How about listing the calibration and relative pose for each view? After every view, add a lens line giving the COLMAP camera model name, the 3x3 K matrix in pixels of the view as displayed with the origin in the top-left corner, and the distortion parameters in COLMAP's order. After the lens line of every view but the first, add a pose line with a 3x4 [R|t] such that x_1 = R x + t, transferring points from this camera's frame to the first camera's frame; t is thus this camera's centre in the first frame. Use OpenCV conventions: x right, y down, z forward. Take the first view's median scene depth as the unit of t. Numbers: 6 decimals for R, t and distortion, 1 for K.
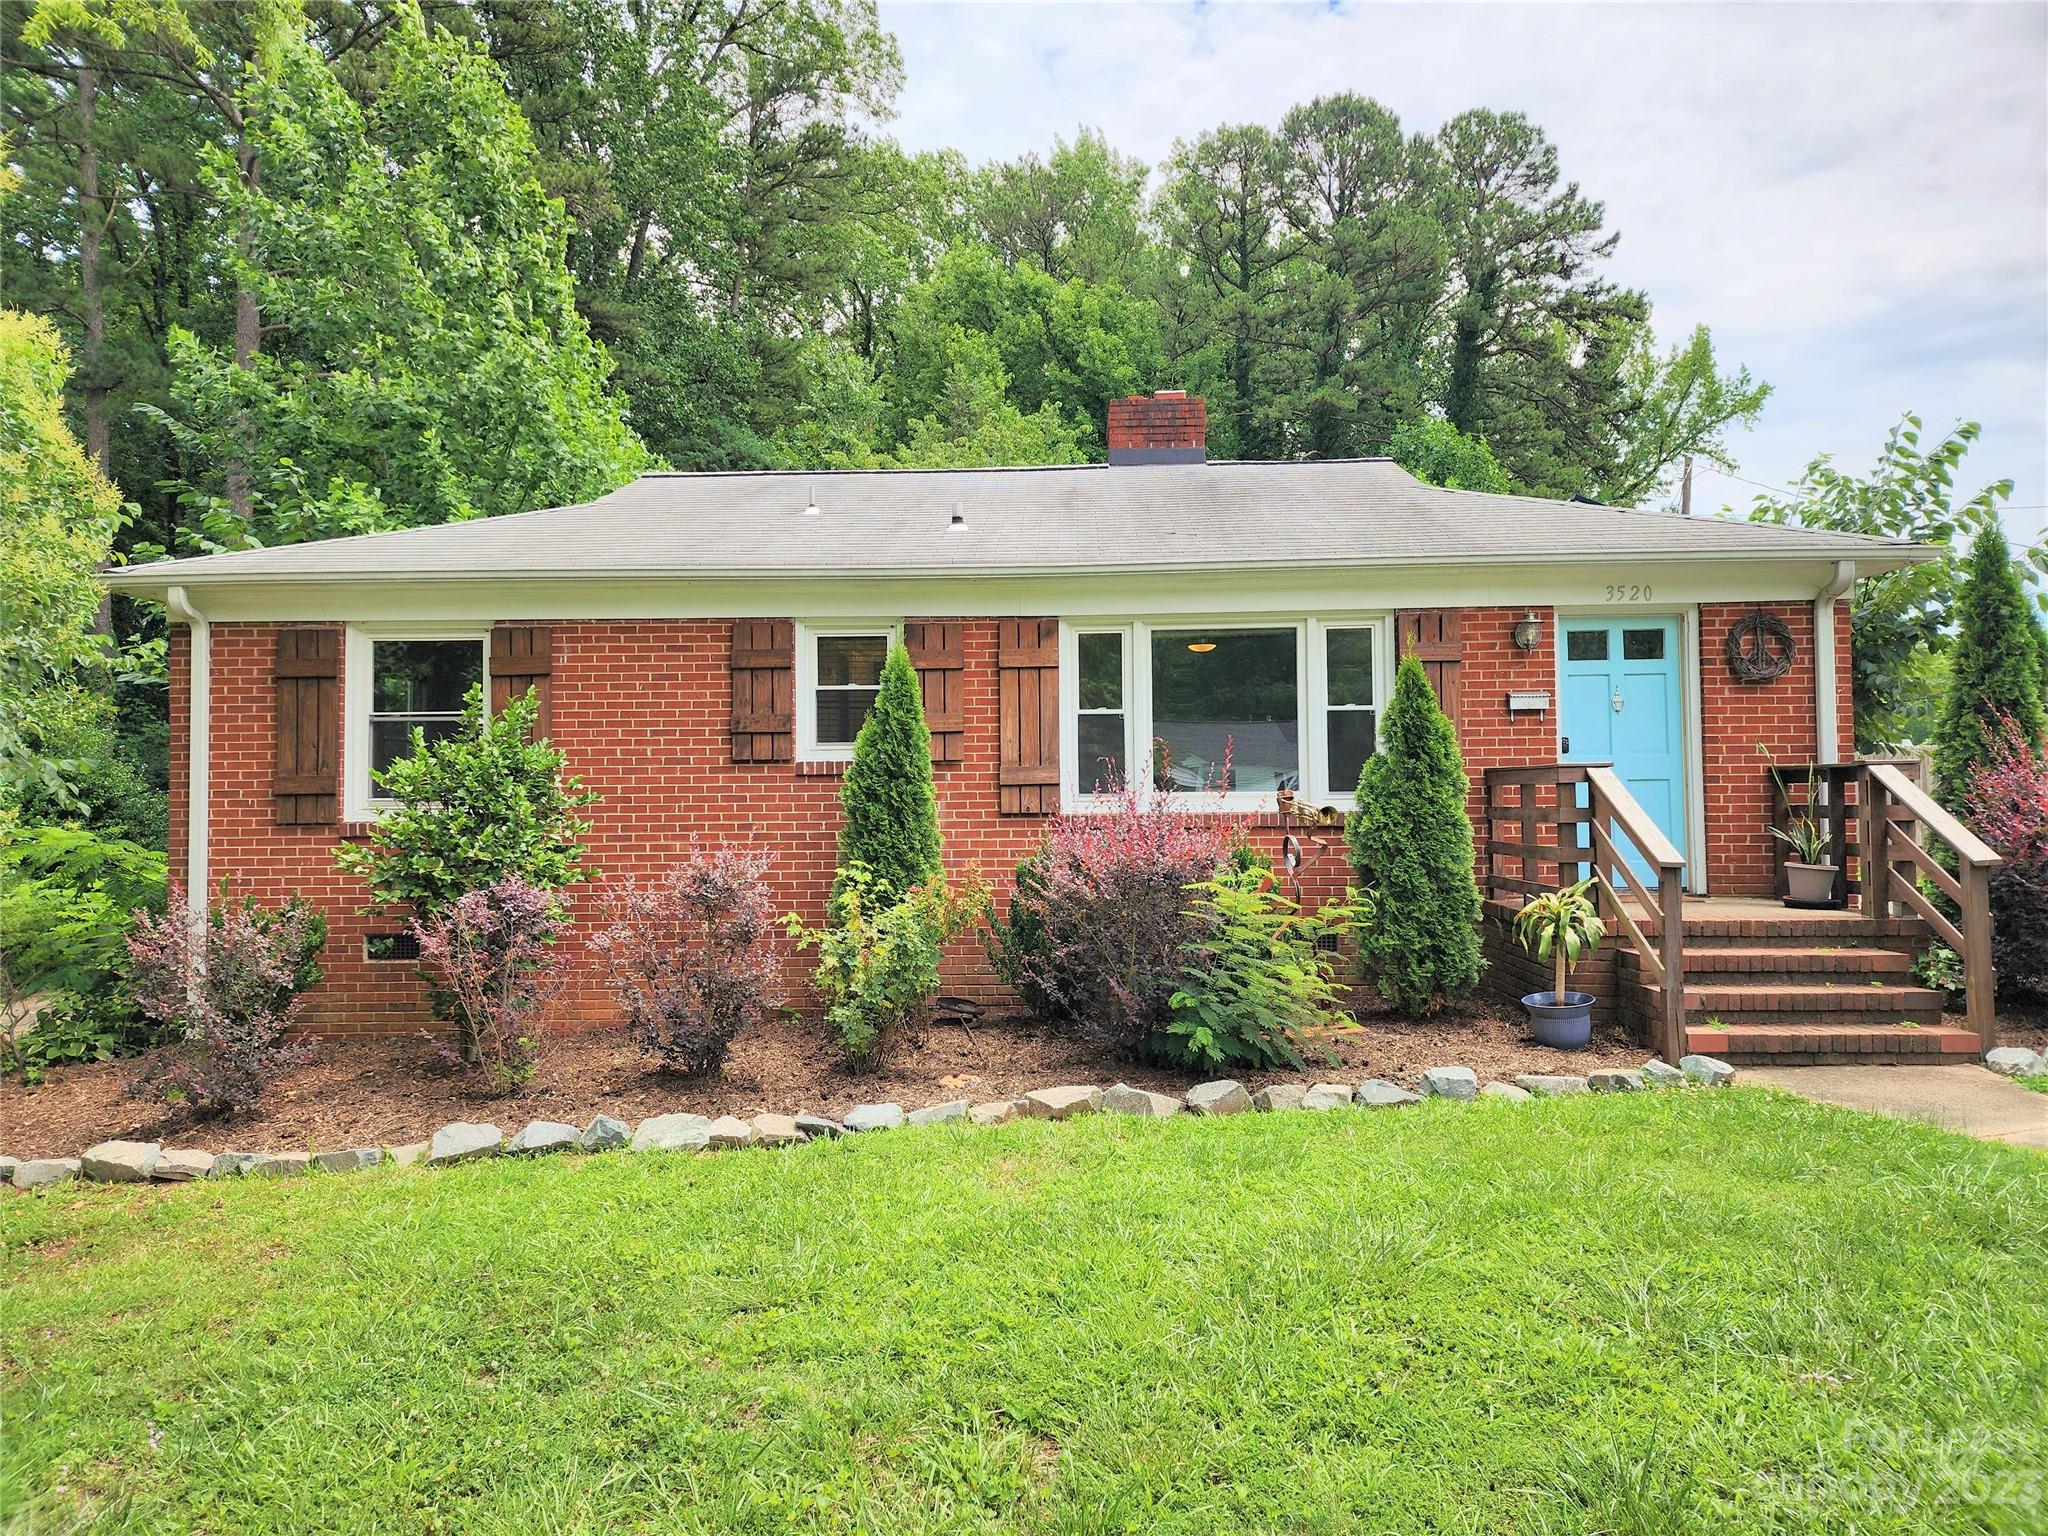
lens RADIAL K [[1372.5, 0, 1018.1], [0, 1372.5, 761.0], [0, 0, 1]] dist [0.058468, -0.029253]
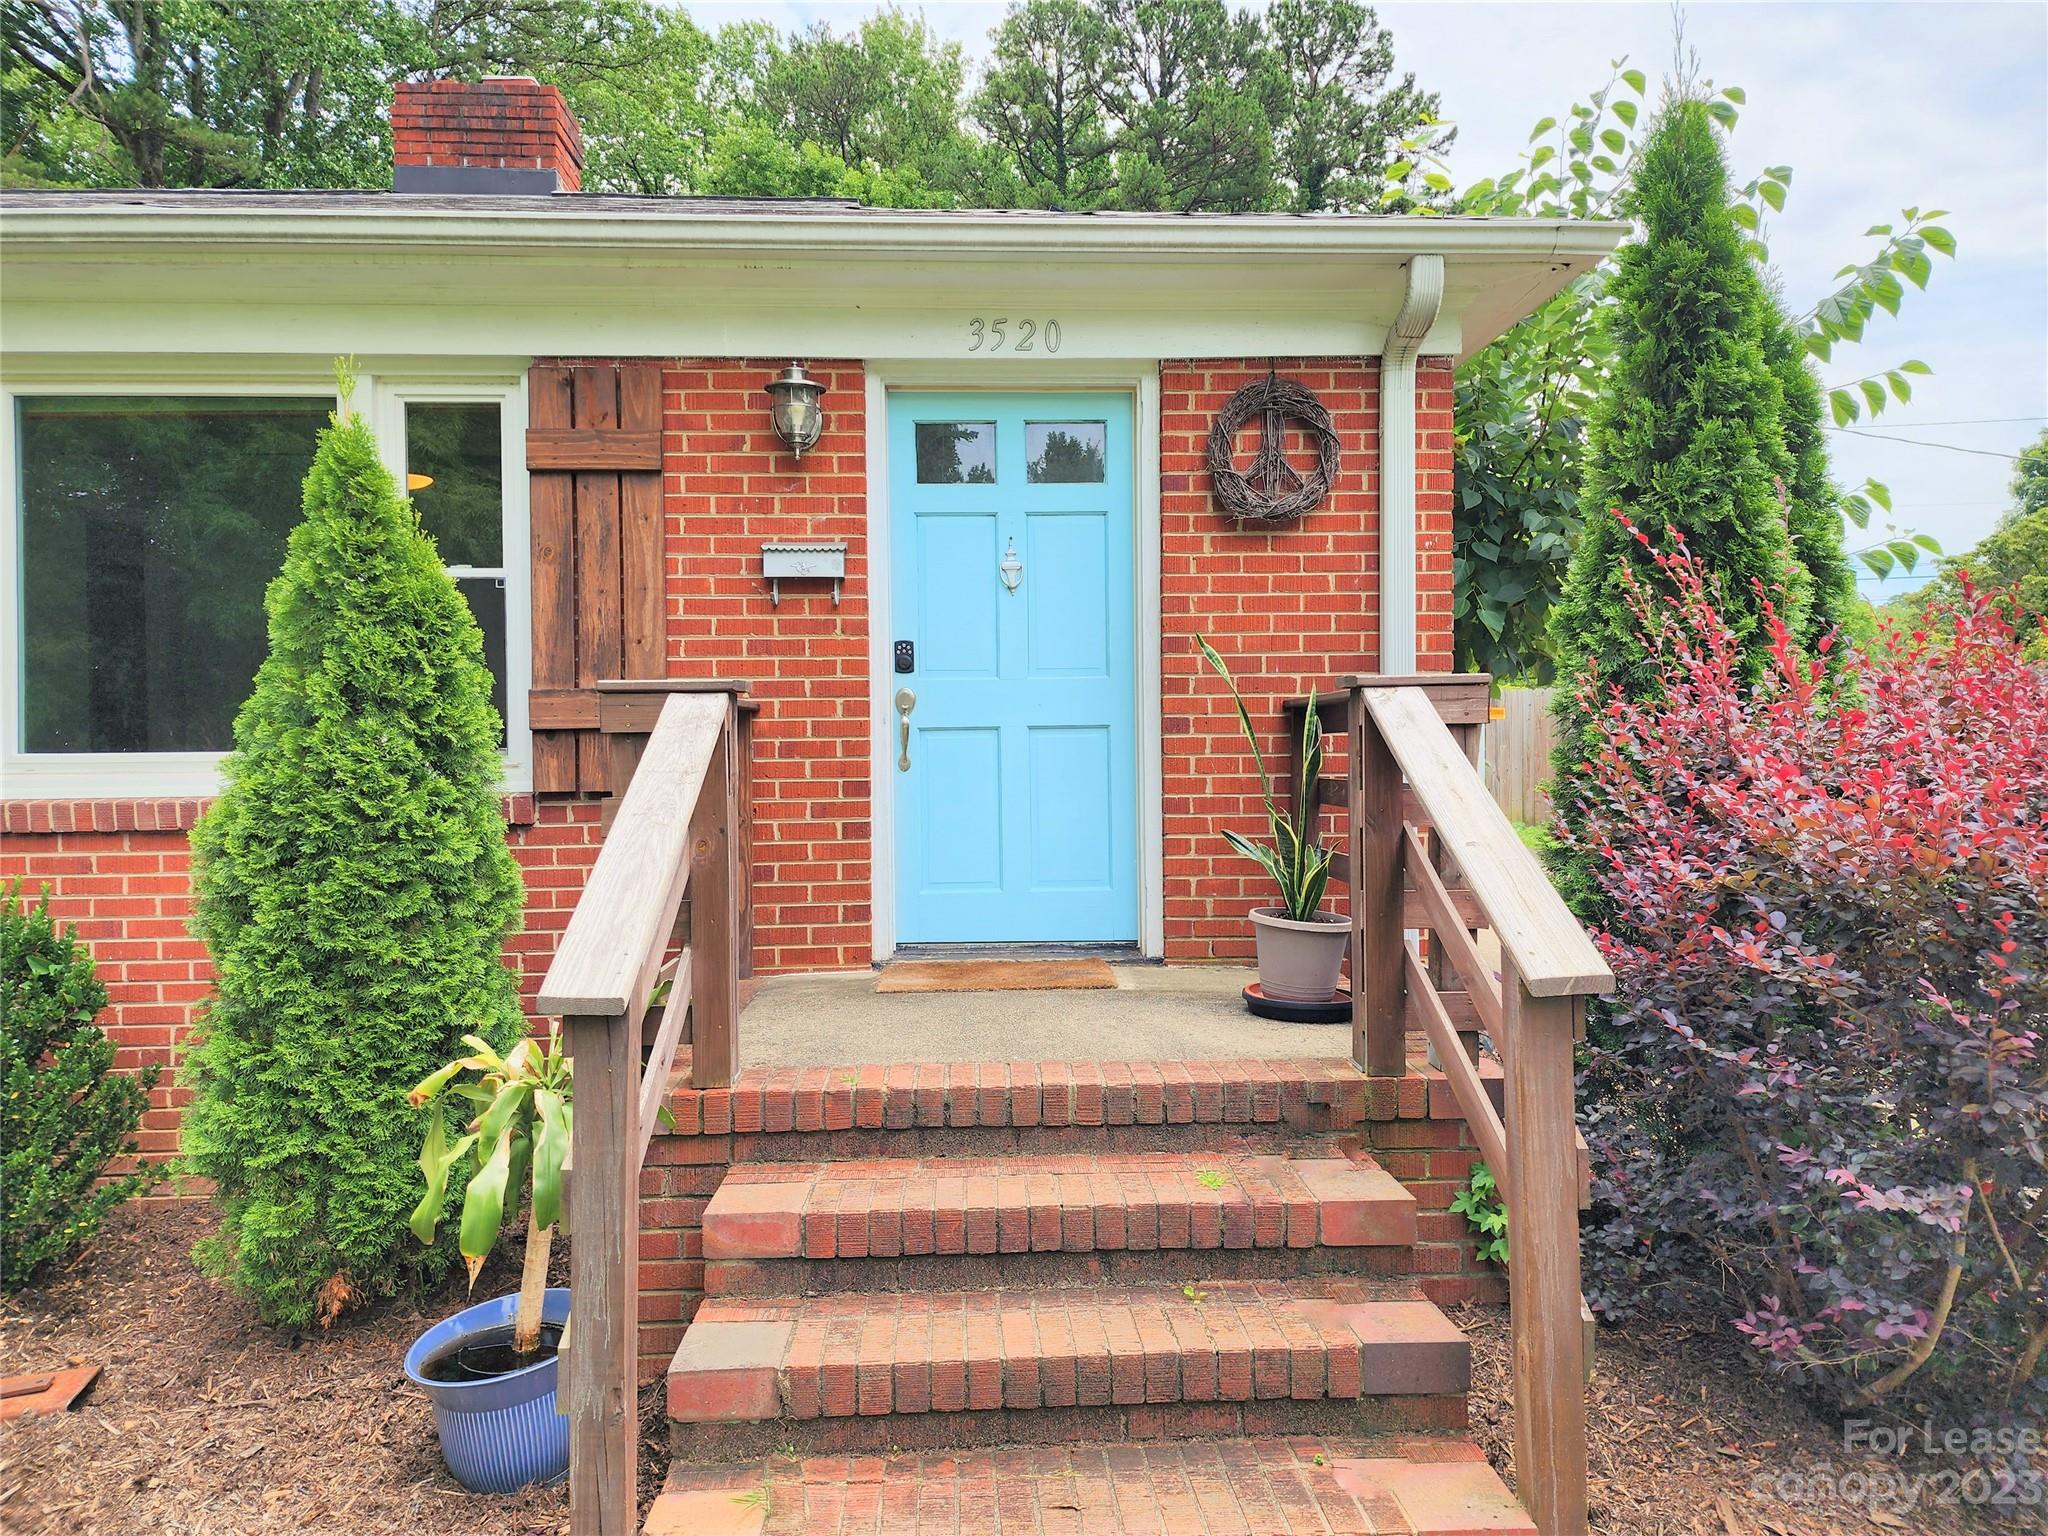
lens RADIAL K [[1372.5, 0, 1018.2], [0, 1372.5, 777.8], [0, 0, 1]] dist [0.058468, -0.029253]
pose [[0.996777, -0.002611, 0.080184, 0.391875], [-0.001396, 0.998754, 0.049876, 0.007325], [-0.080214, -0.049827, 0.995532, 0.504731]]
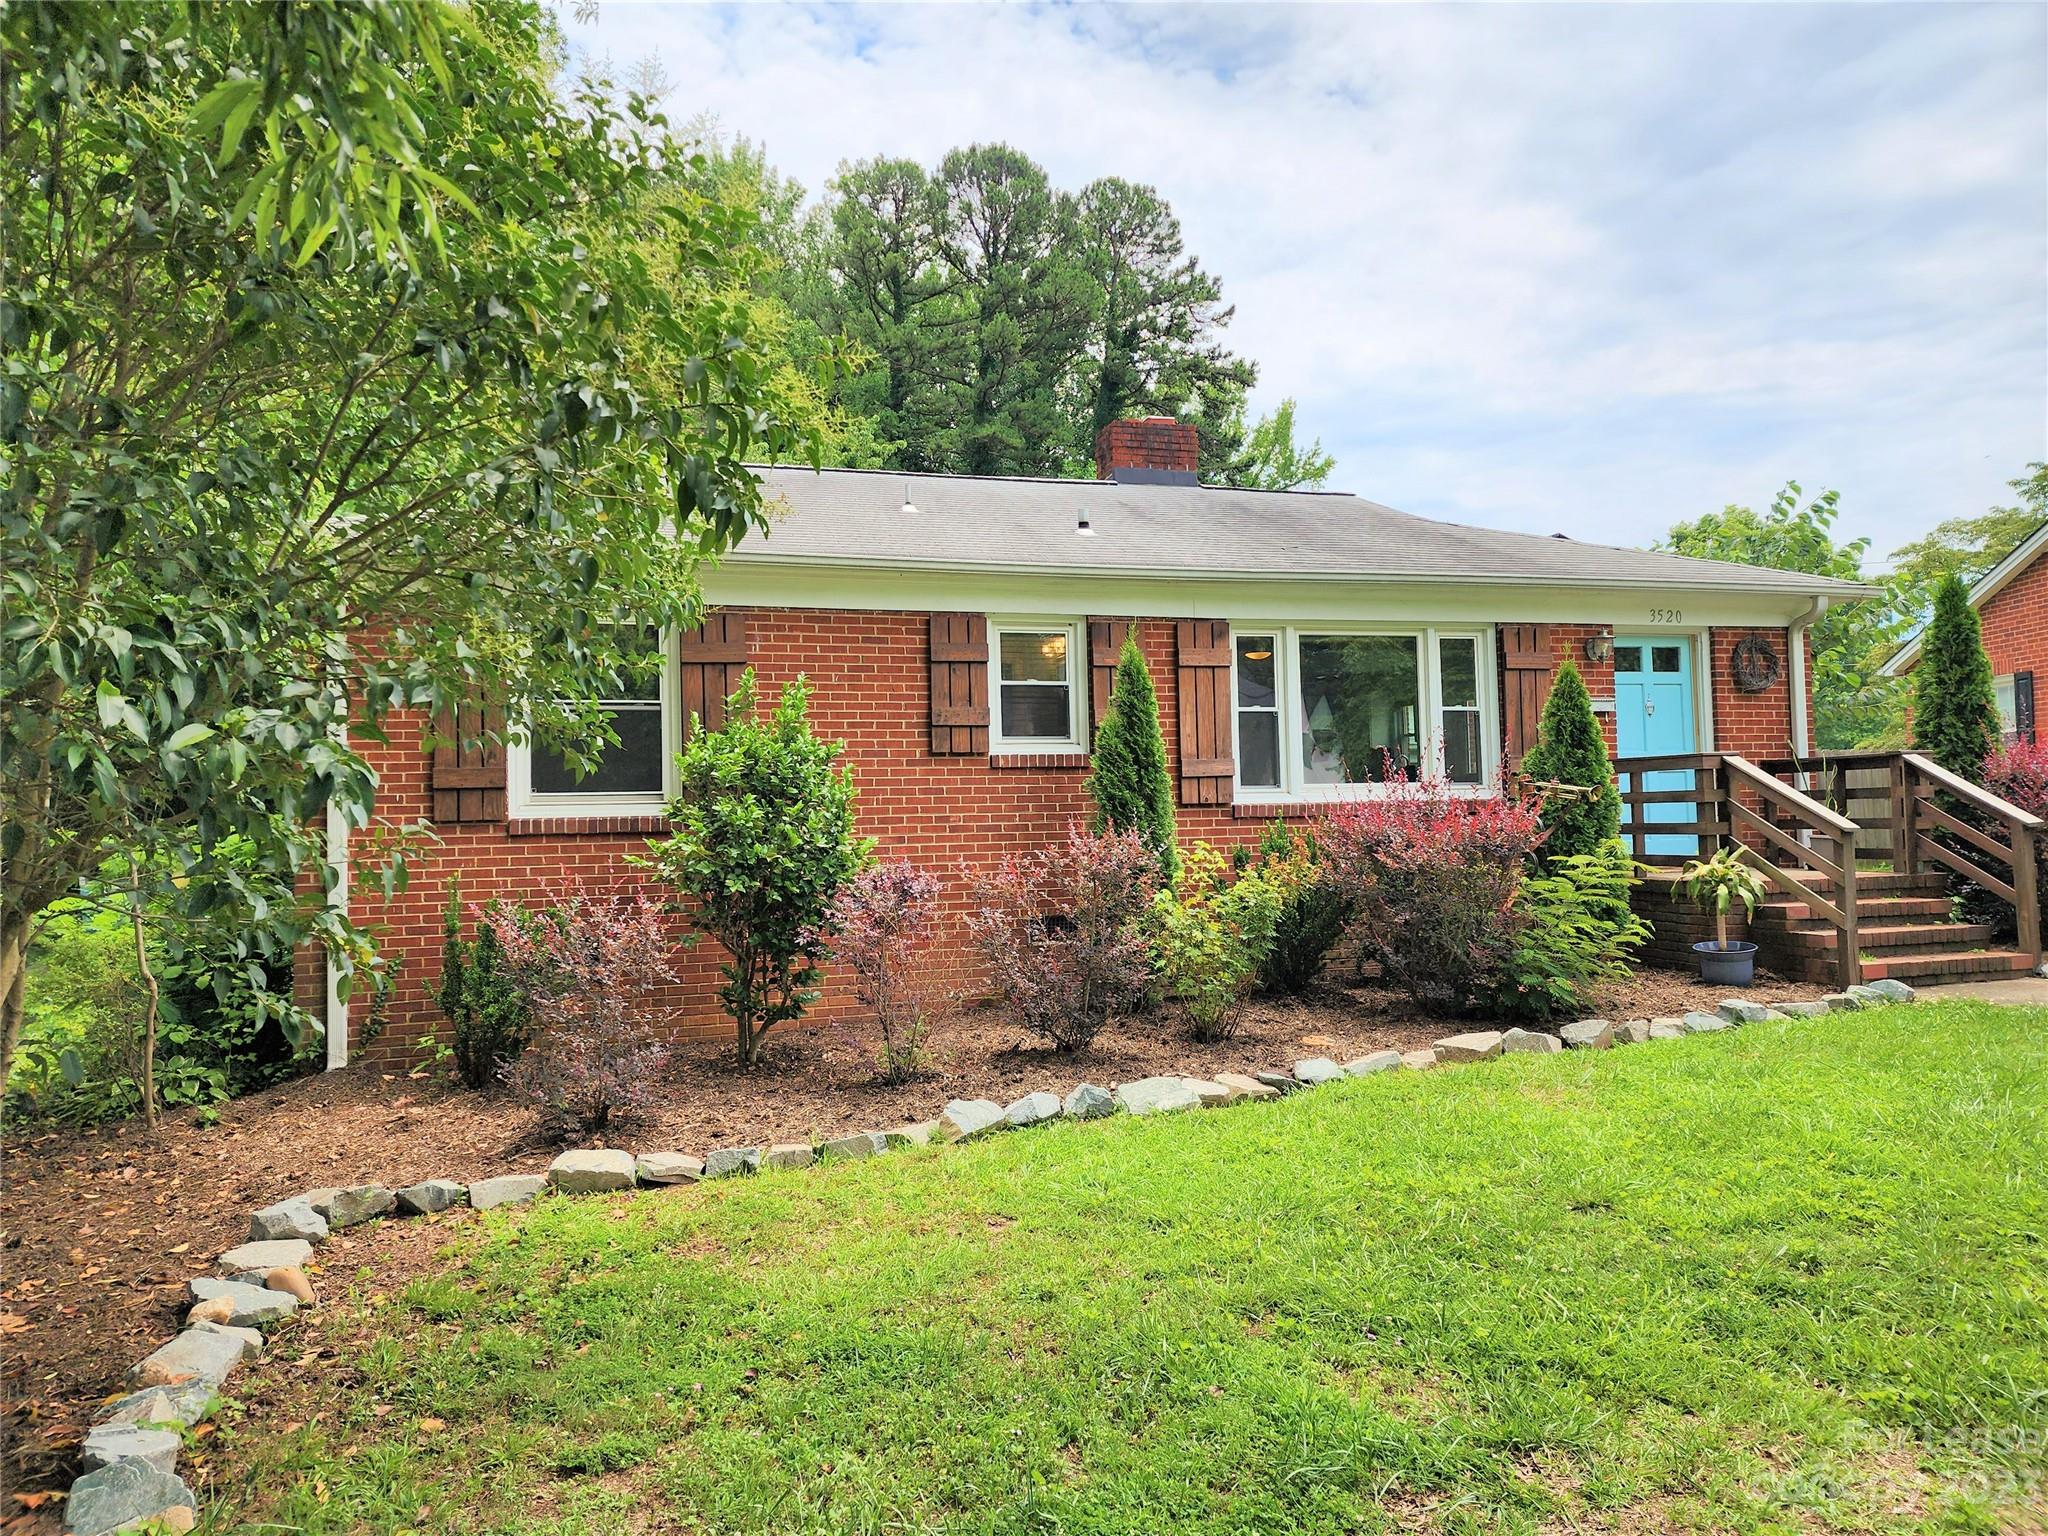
lens RADIAL K [[1372.5, 0, 1015.0], [0, 1372.5, 779.7], [0, 0, 1]] dist [0.058468, -0.029253]
pose [[0.949888, -0.002263, 0.312582, -0.459302], [0.003930, 0.999981, -0.004702, 0.023758], [-0.312566, 0.005695, 0.949879, 0.032324]]
